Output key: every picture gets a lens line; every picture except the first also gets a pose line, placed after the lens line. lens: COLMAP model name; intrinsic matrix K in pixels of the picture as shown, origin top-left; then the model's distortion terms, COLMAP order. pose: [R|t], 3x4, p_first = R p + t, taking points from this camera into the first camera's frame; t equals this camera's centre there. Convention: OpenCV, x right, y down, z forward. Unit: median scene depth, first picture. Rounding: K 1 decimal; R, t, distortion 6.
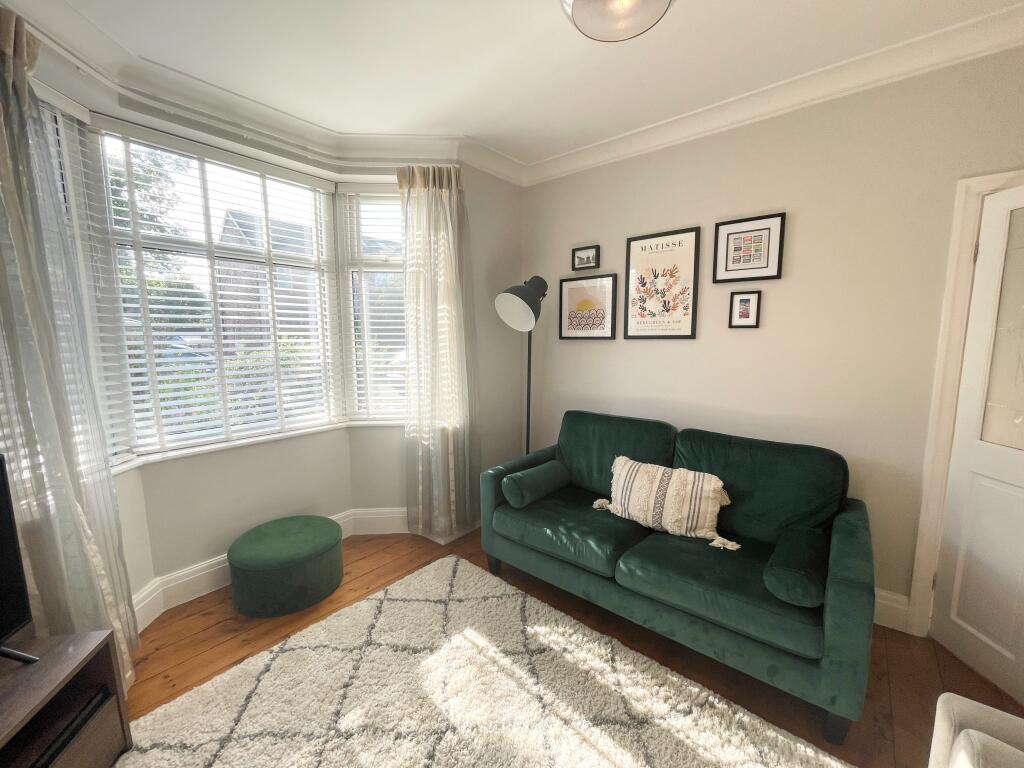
lens RADIAL K [[412.1, 0, 510.7], [0, 412.1, 383.7], [0, 0, 1]] dist [-0.002507, -0.000035]
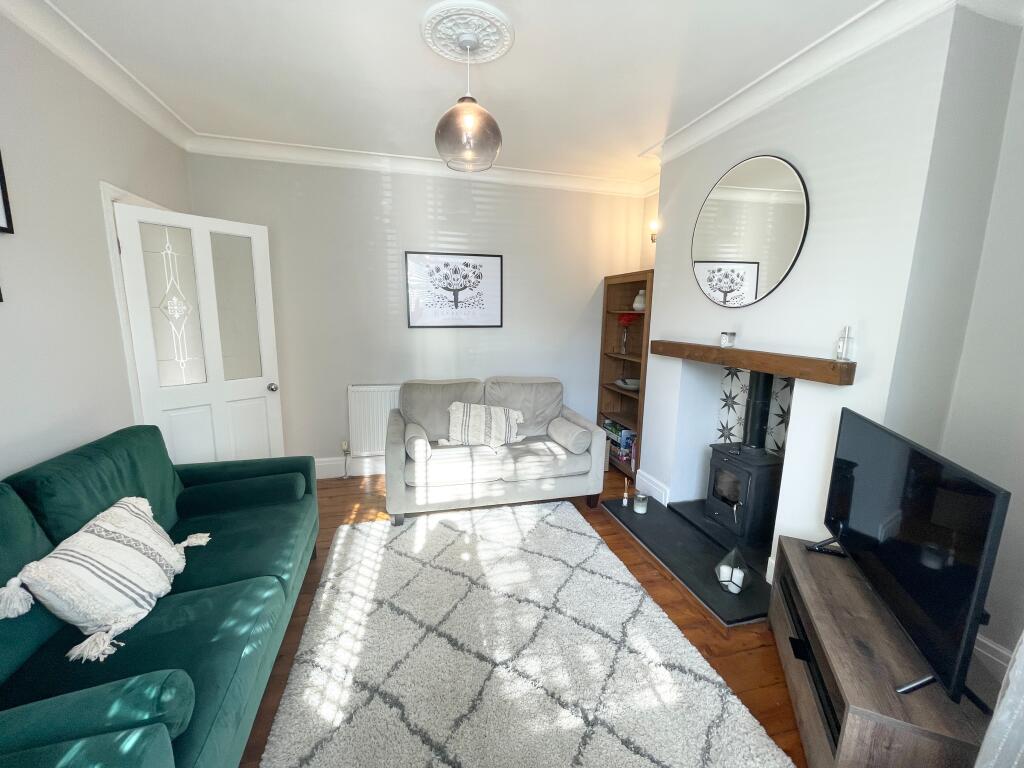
lens RADIAL K [[412.1, 0, 510.7], [0, 412.1, 383.7], [0, 0, 1]] dist [-0.002507, -0.000035]
pose [[-0.815548, -0.110678, 0.568006, -0.561949], [0.058644, 0.960680, 0.271394, -0.164550], [-0.575710, 0.254645, -0.776990, 1.250724]]
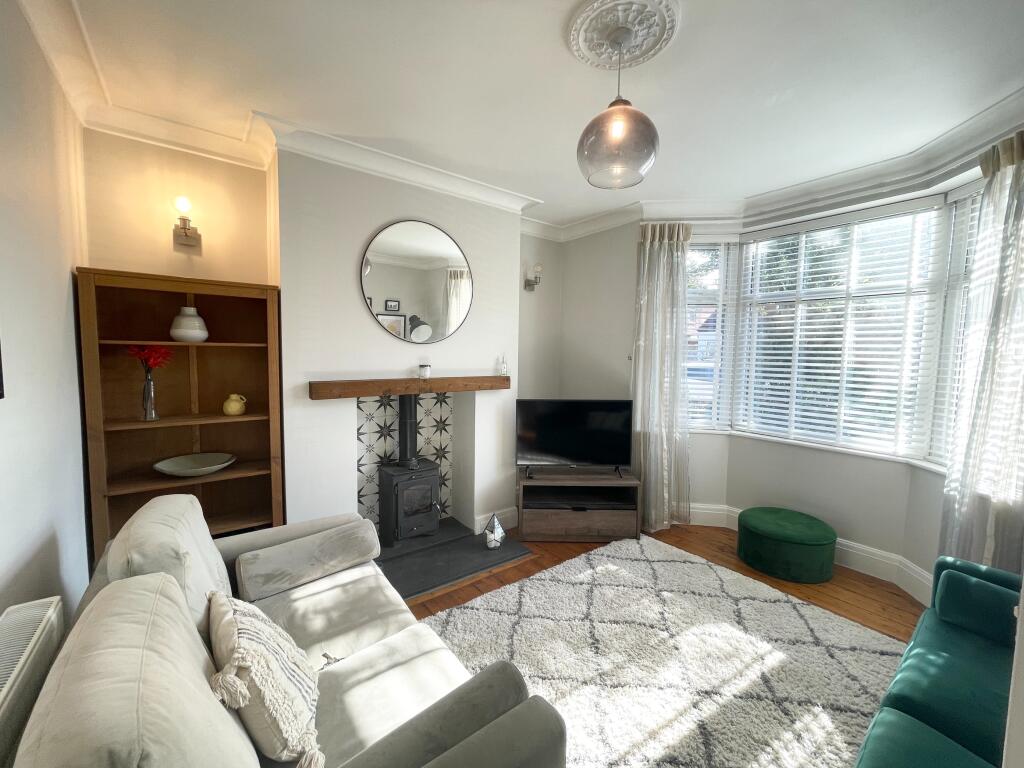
lens RADIAL K [[412.1, 0, 510.7], [0, 412.1, 383.7], [0, 0, 1]] dist [-0.002507, -0.000035]
pose [[-0.215308, 0.069322, -0.974083, 0.960429], [-0.134184, 0.985916, 0.099824, -0.058587], [0.967283, 0.152199, -0.202973, 0.464793]]
